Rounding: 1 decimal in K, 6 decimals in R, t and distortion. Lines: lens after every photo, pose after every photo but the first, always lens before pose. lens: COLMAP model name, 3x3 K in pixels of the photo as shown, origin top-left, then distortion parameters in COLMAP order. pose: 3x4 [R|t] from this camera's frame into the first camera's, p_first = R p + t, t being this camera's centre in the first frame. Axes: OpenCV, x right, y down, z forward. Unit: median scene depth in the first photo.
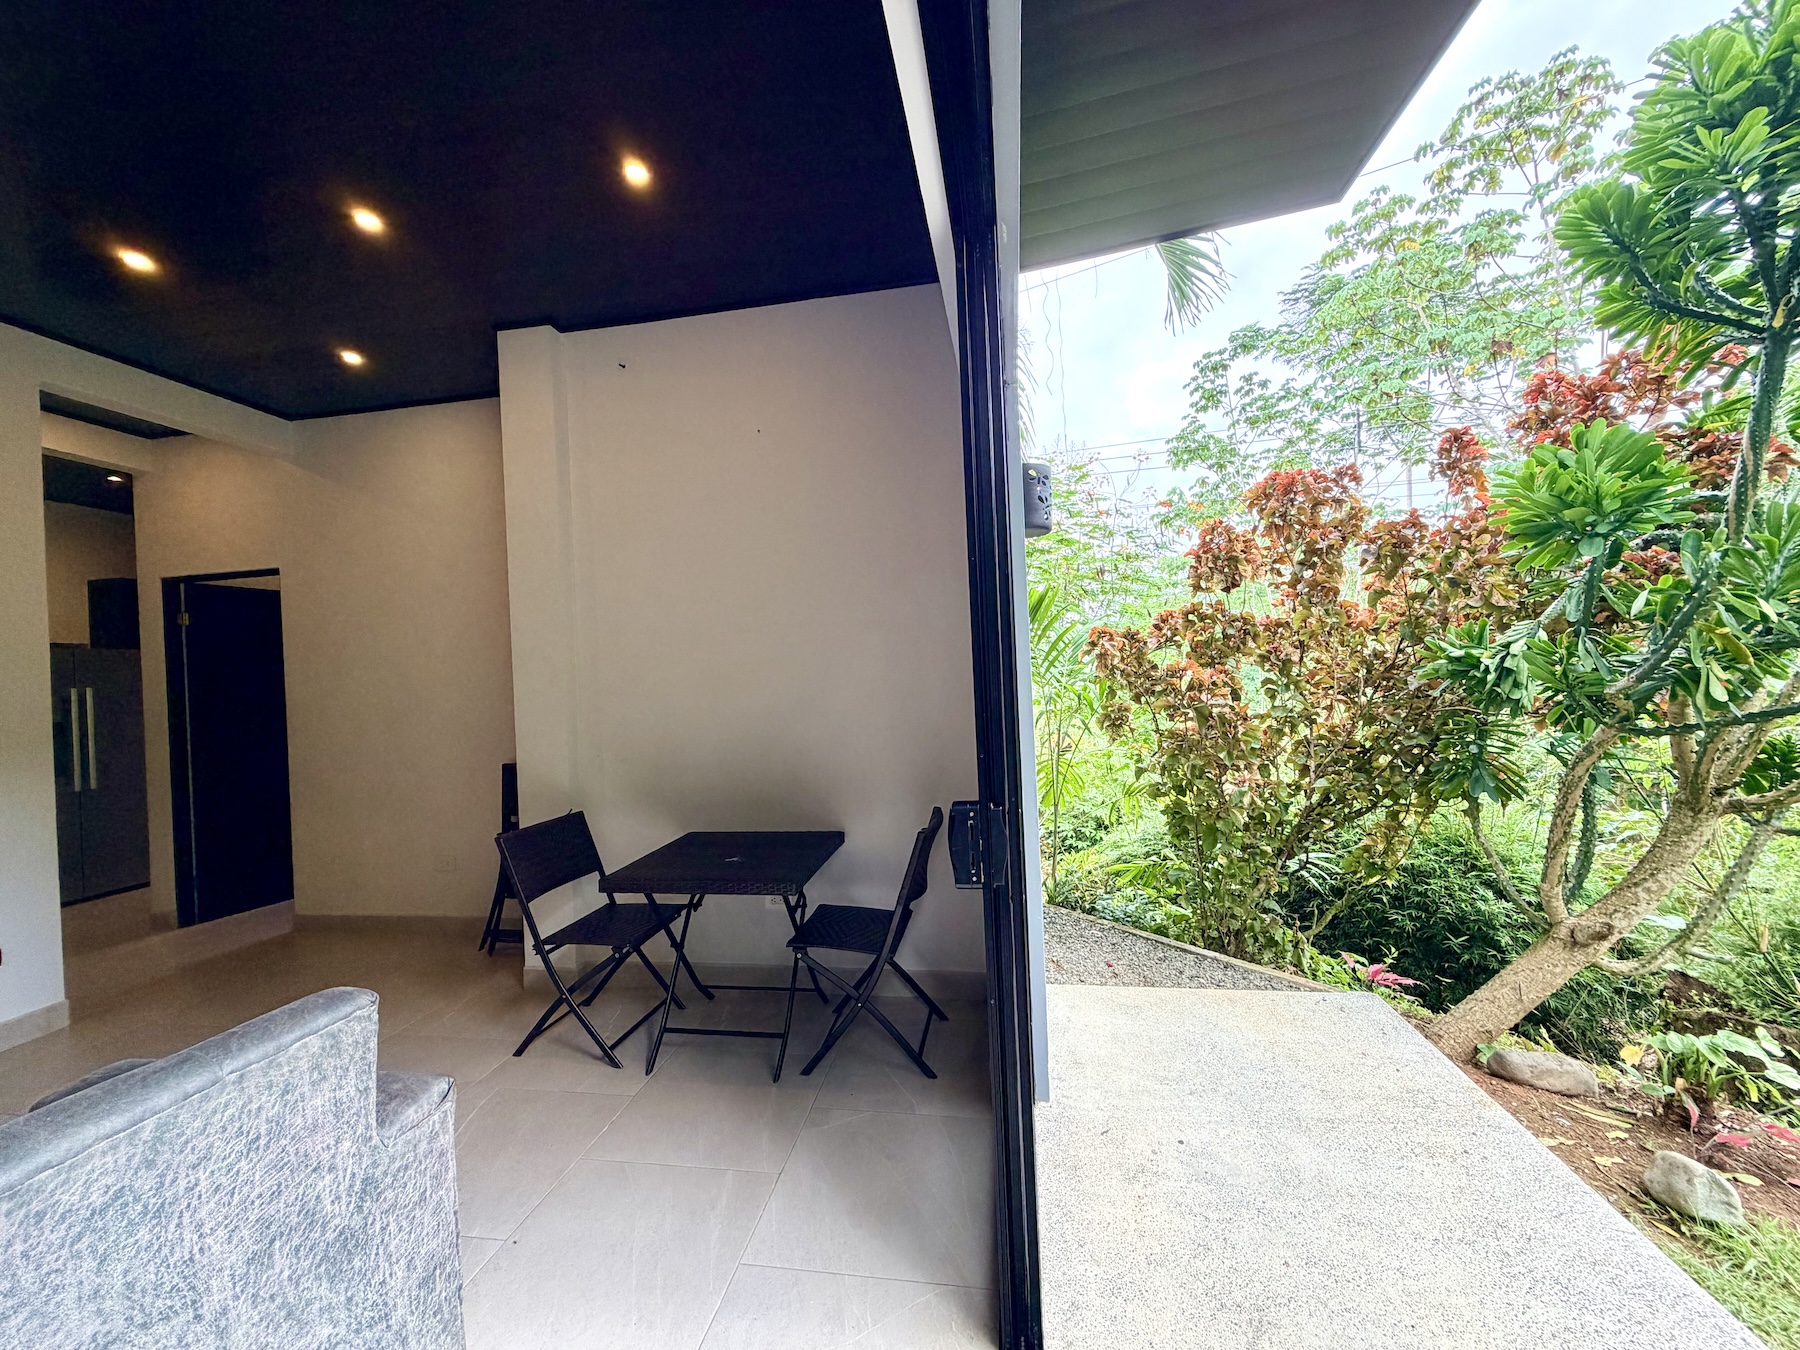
lens RADIAL K [[717.2, 0, 897.0], [0, 717.2, 673.1], [0, 0, 1]] dist [-0.001159, -0.000346]
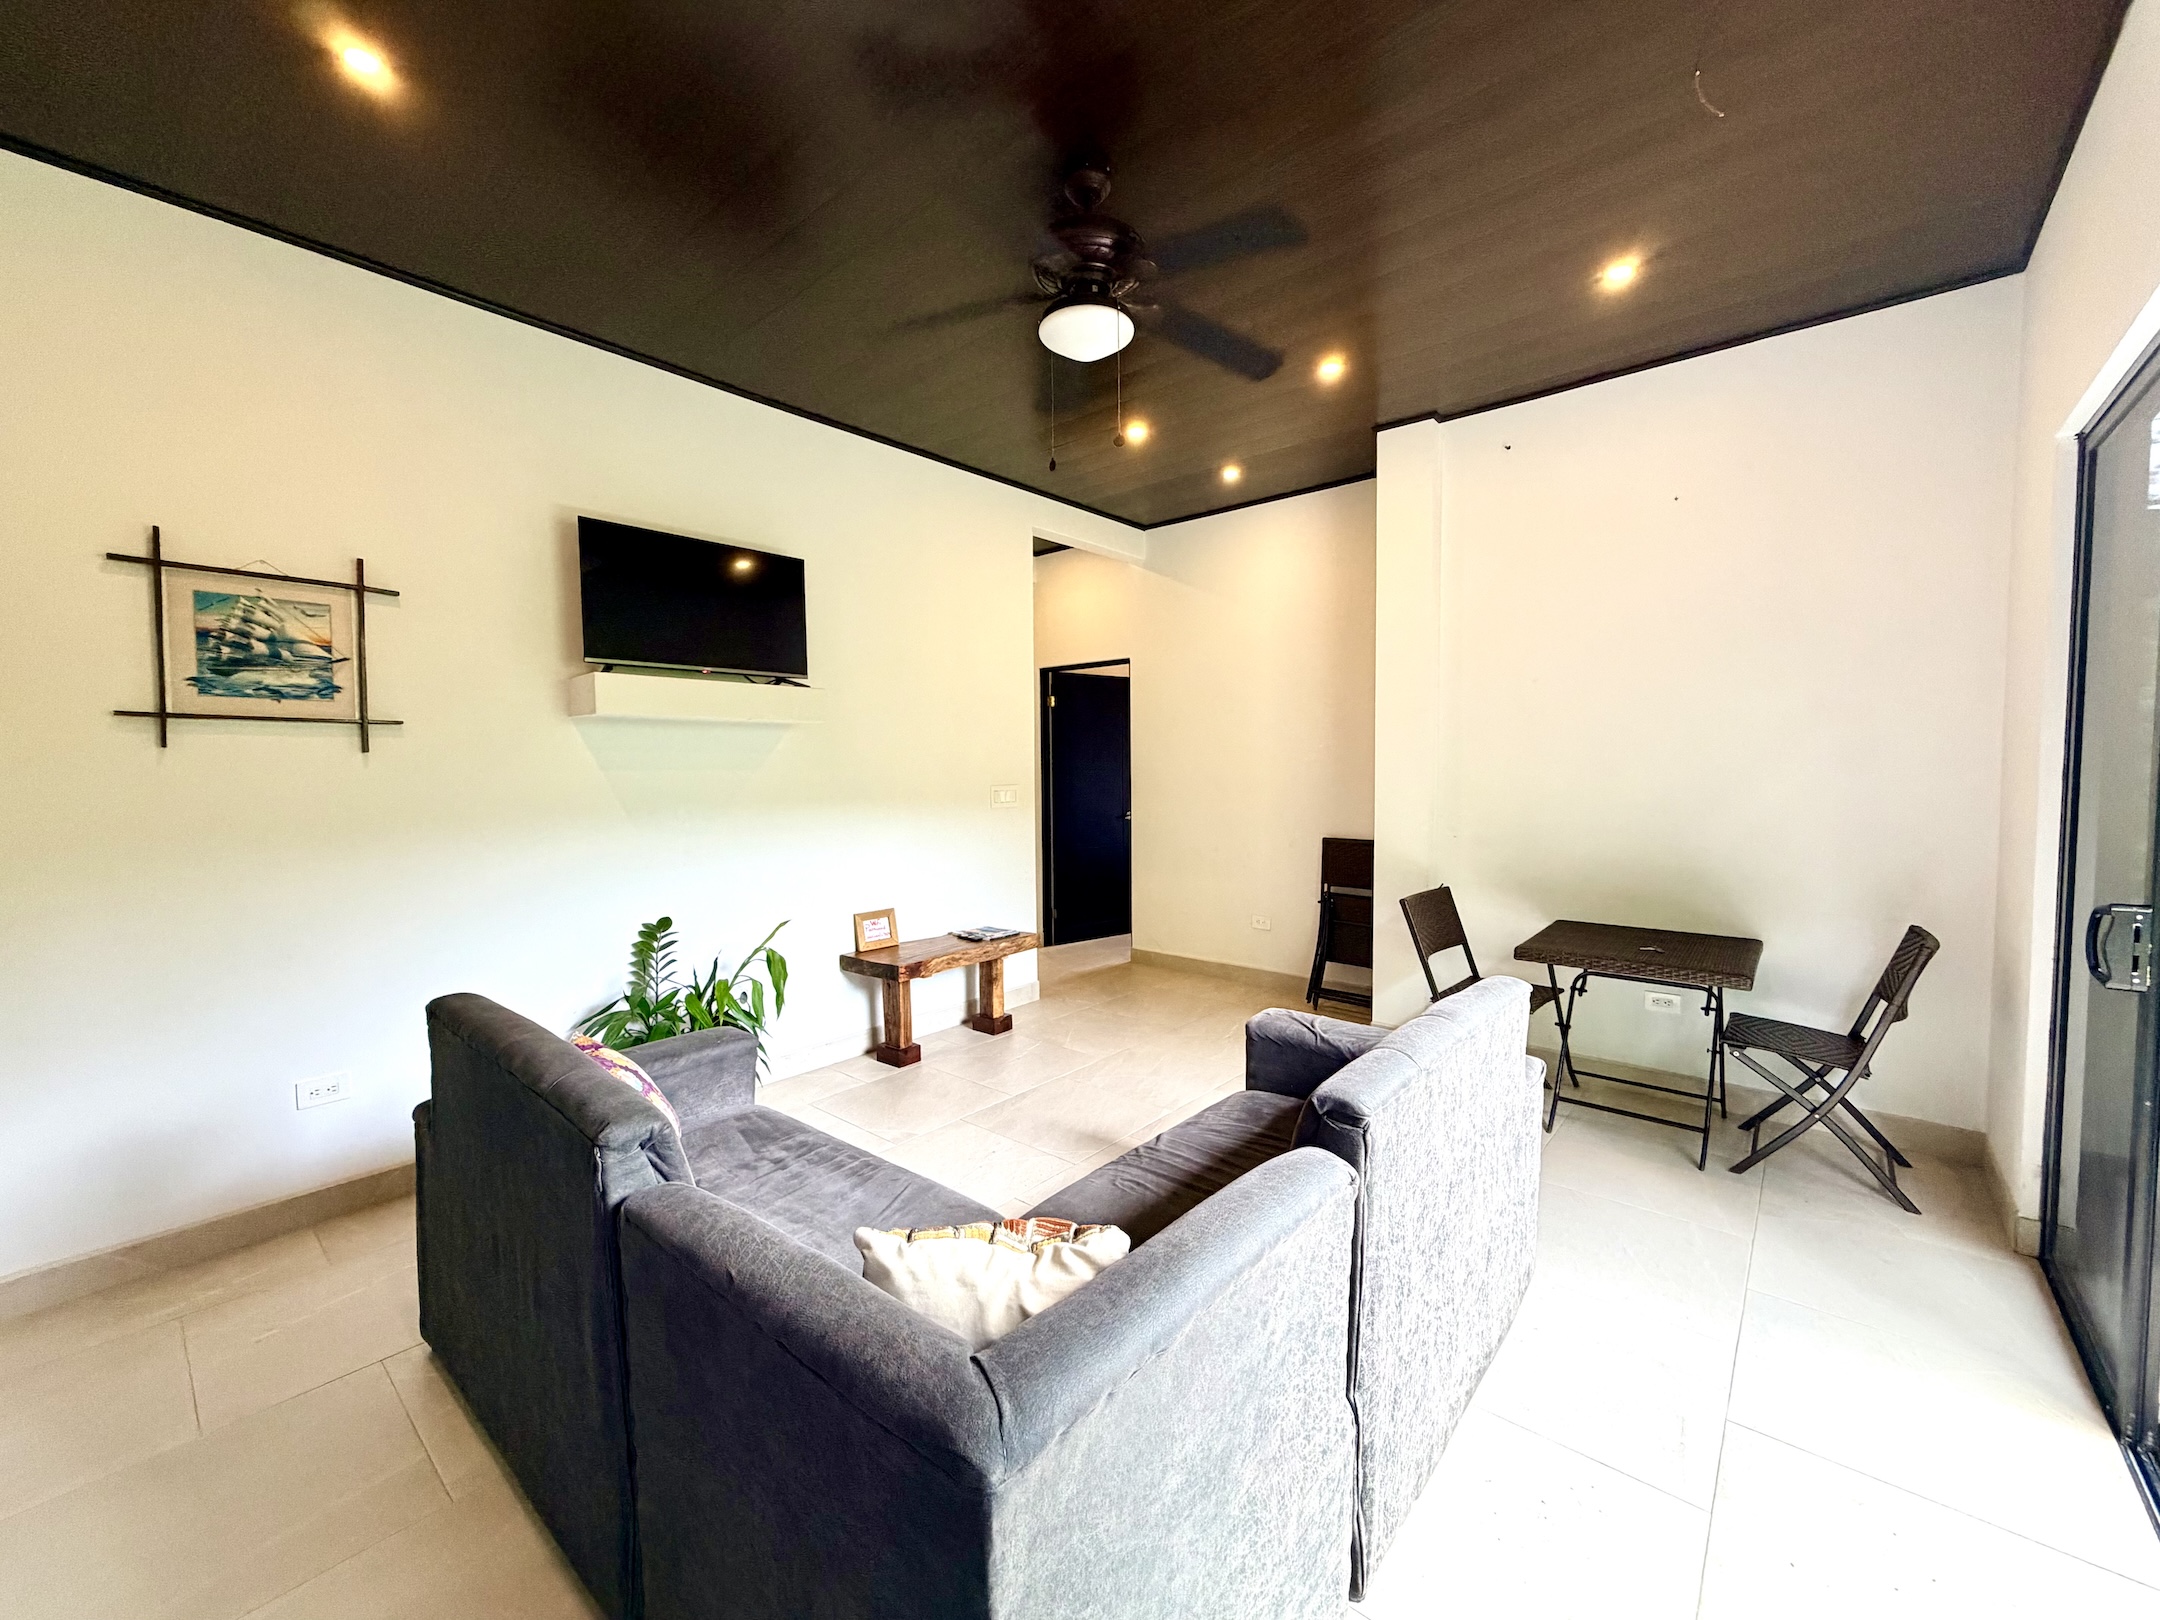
lens RADIAL K [[860.7, 0, 1076.4], [0, 860.7, 807.7], [0, 0, 1]] dist [-0.001159, -0.000346]
pose [[0.847915, 0.064303, -0.526218, -0.235777], [-0.031706, 0.996991, 0.070742, 0.002965], [0.529184, -0.043299, 0.847402, -0.355021]]
